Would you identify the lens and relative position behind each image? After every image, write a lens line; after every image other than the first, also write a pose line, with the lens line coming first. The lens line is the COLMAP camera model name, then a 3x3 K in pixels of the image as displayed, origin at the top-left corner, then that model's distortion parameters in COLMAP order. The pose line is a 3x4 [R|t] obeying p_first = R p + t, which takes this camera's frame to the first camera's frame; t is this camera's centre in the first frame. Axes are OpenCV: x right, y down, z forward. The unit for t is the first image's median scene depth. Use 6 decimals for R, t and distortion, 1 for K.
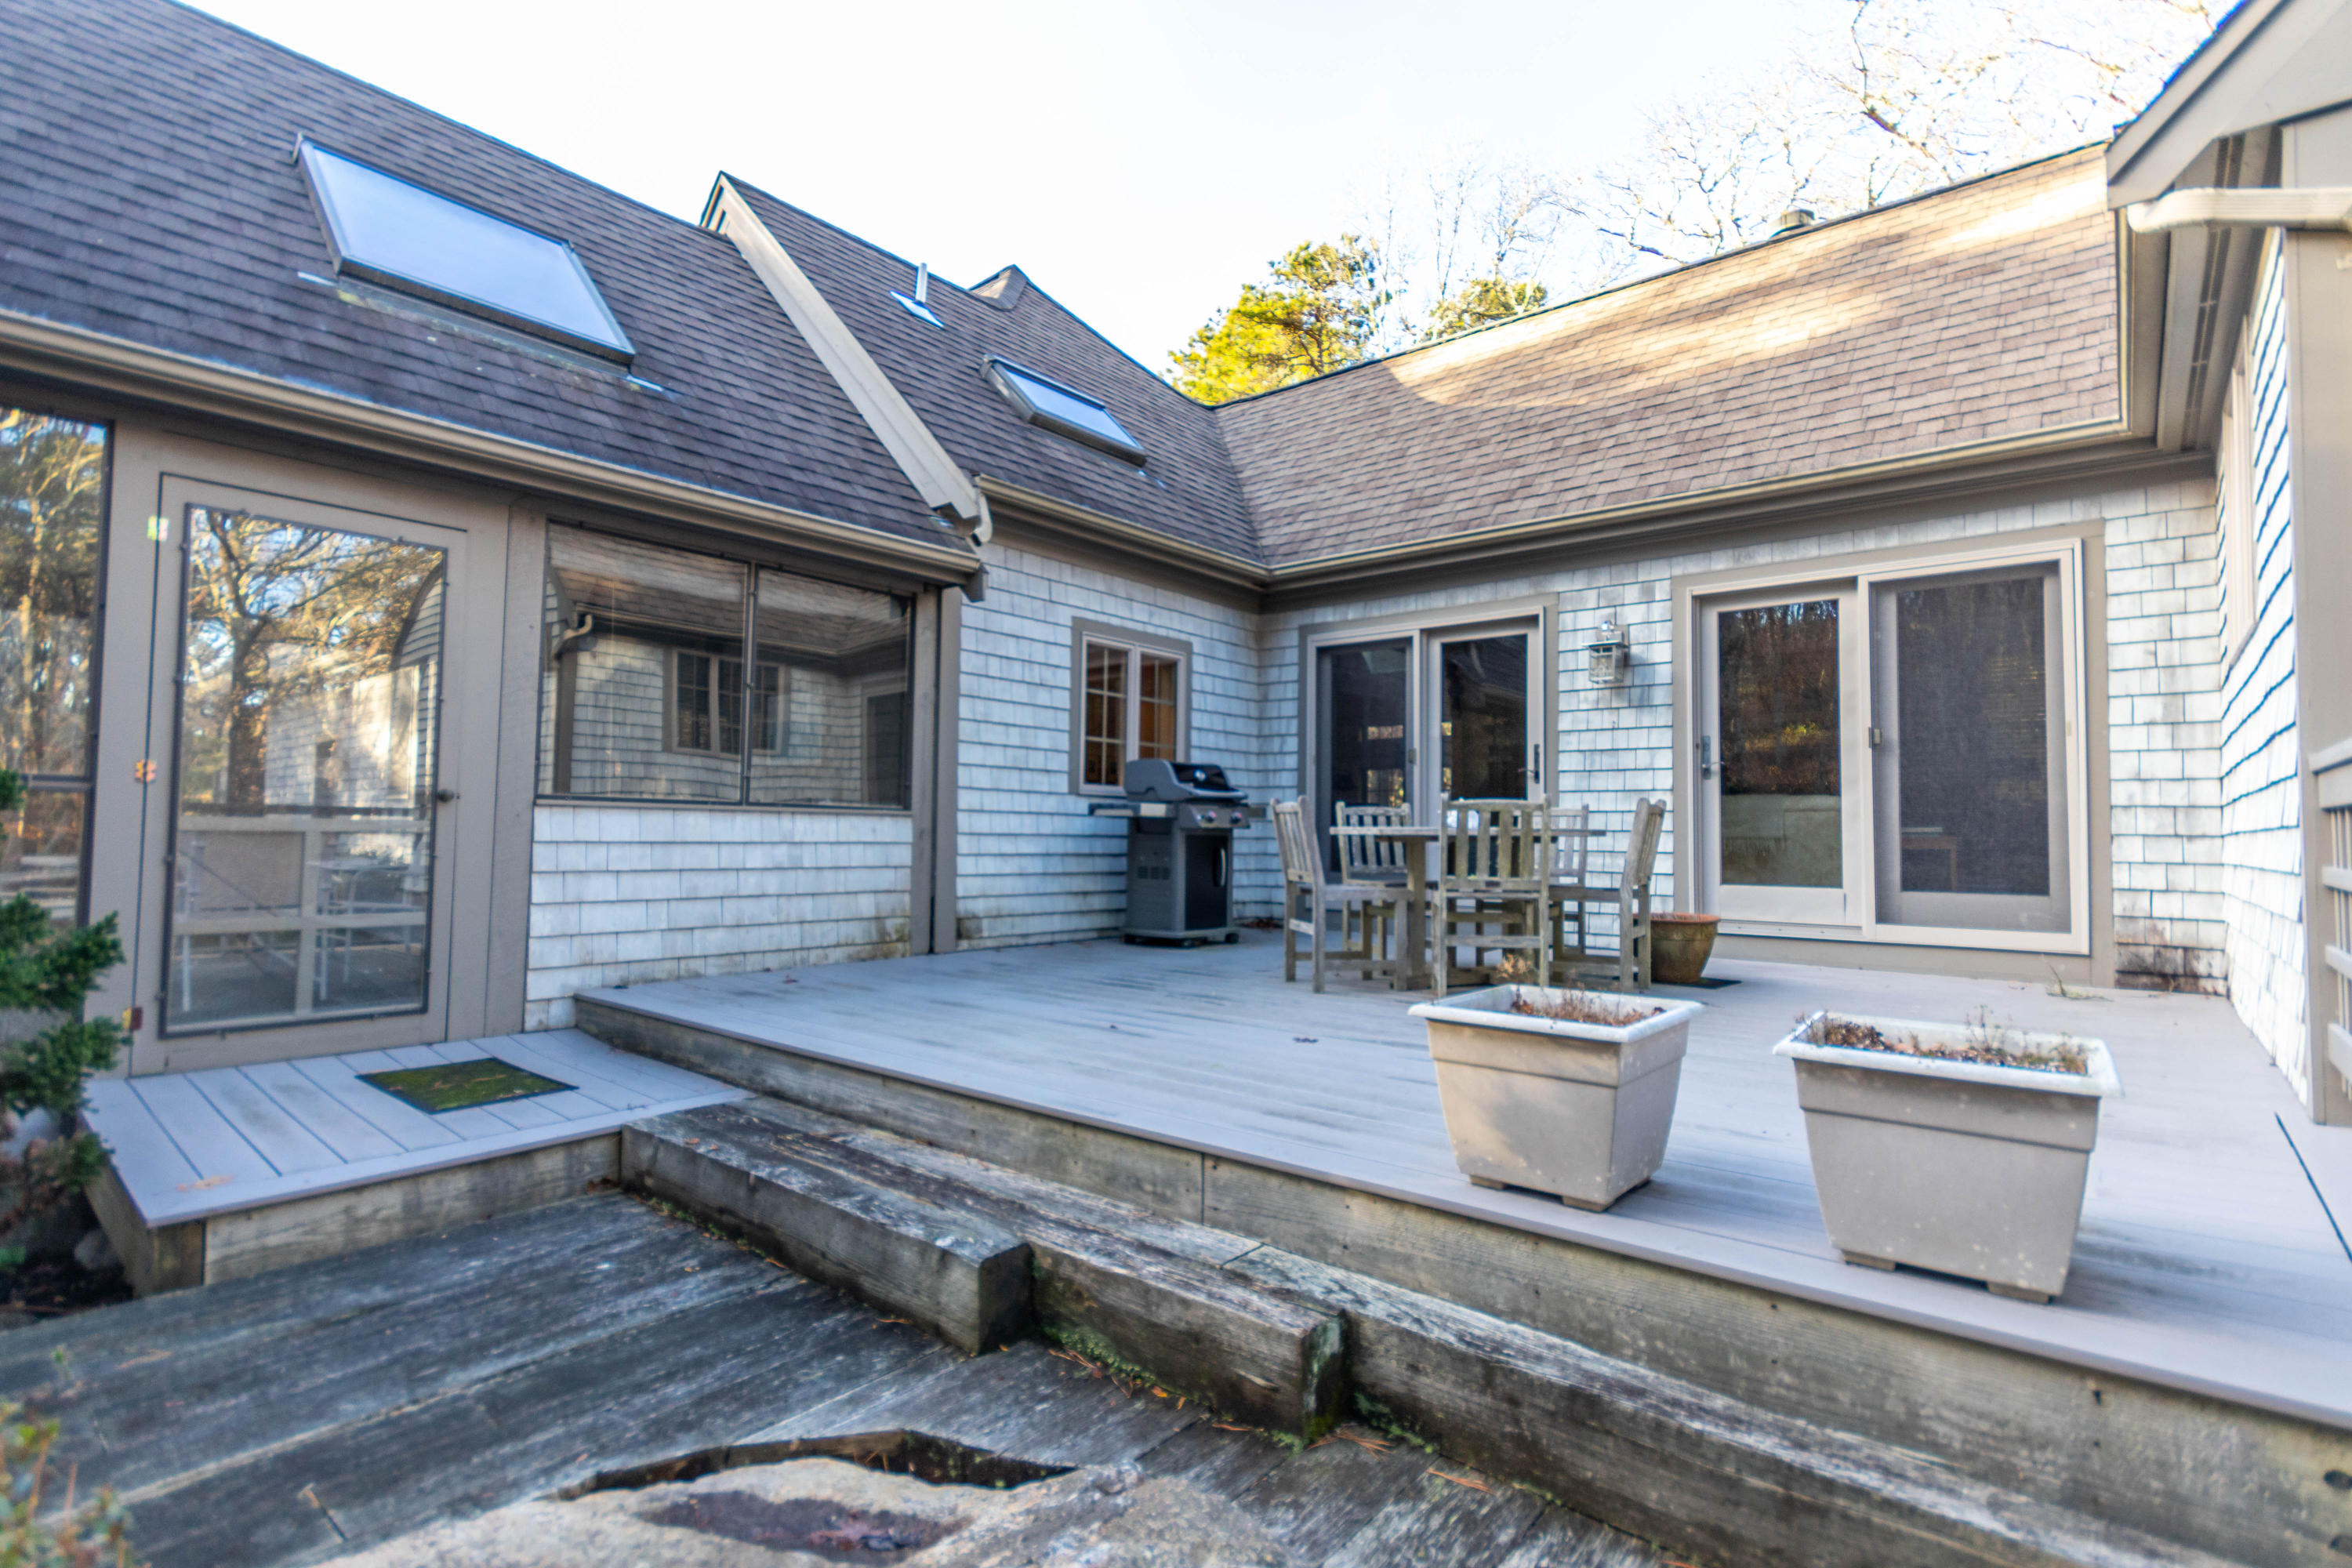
lens RADIAL K [[1125.0, 0, 1188.1], [0, 1125.0, 783.4], [0, 0, 1]] dist [0.004399, -0.000296]
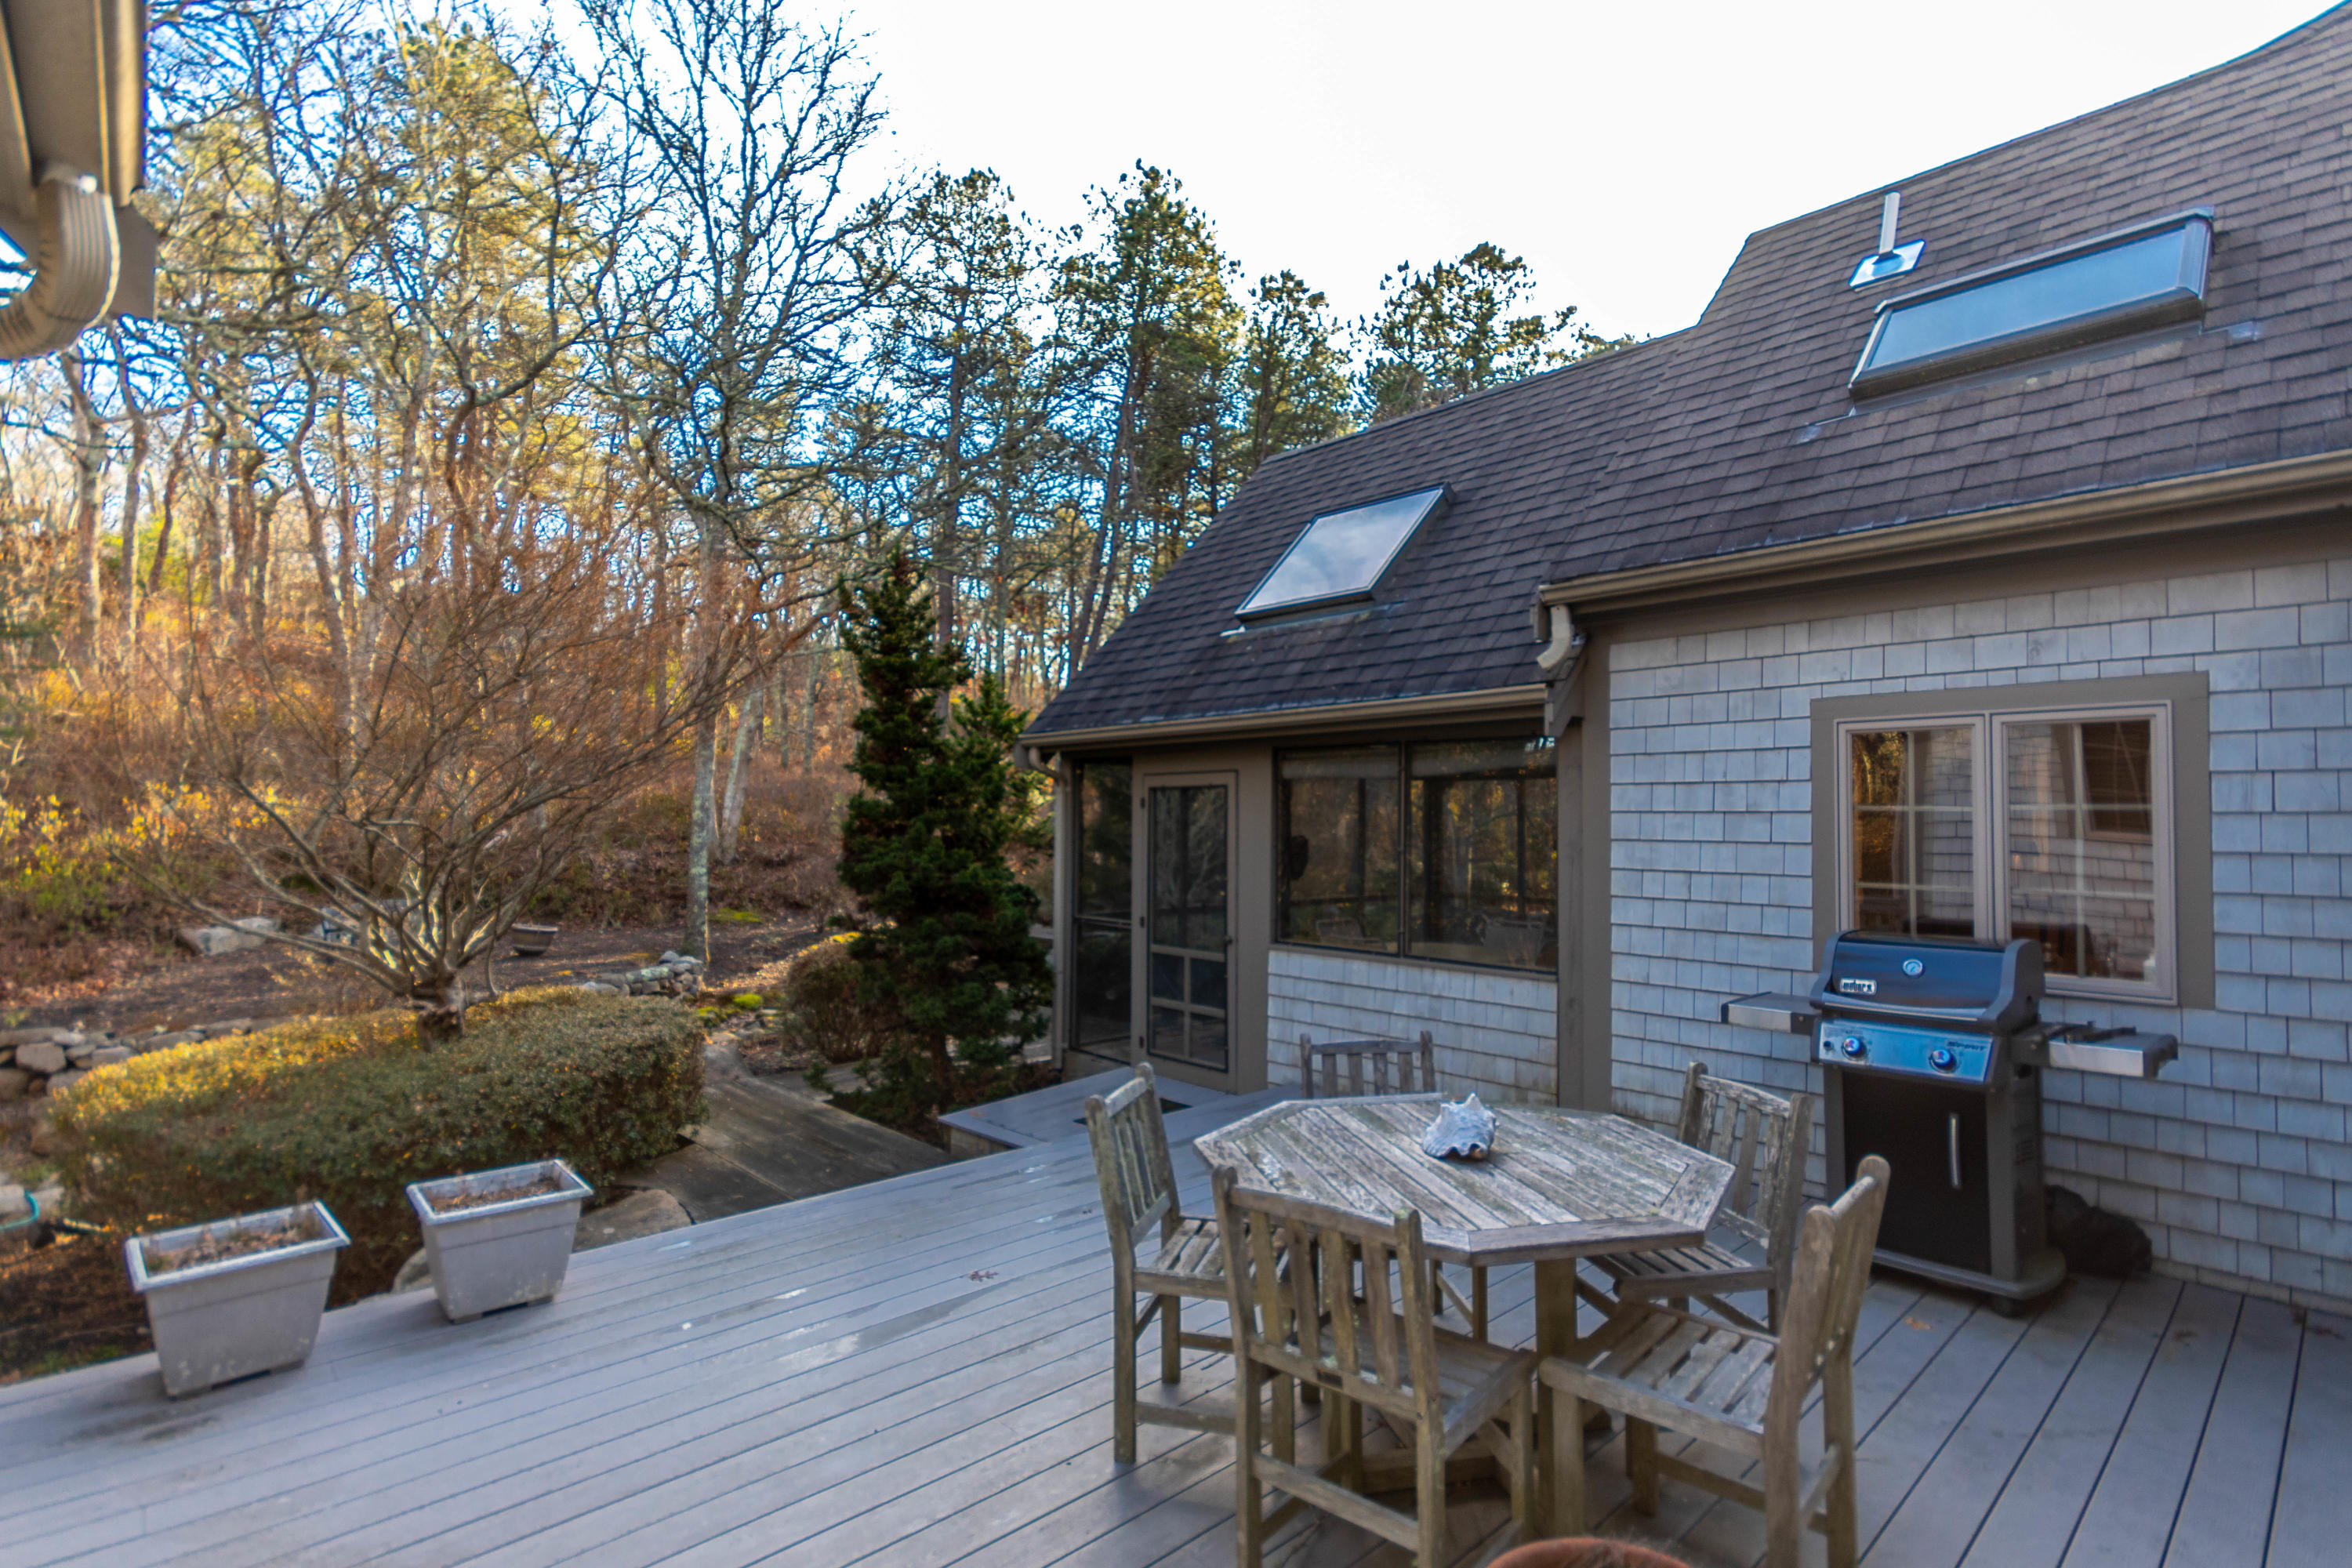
lens RADIAL K [[1125.0, 0, 1188.1], [0, 1125.0, 783.4], [0, 0, 1]] dist [0.004399, -0.000296]
pose [[-0.125717, -0.035651, -0.991425, 0.658310], [0.052662, 0.997705, -0.042555, -0.101672], [0.990667, -0.057561, -0.123551, 0.799772]]
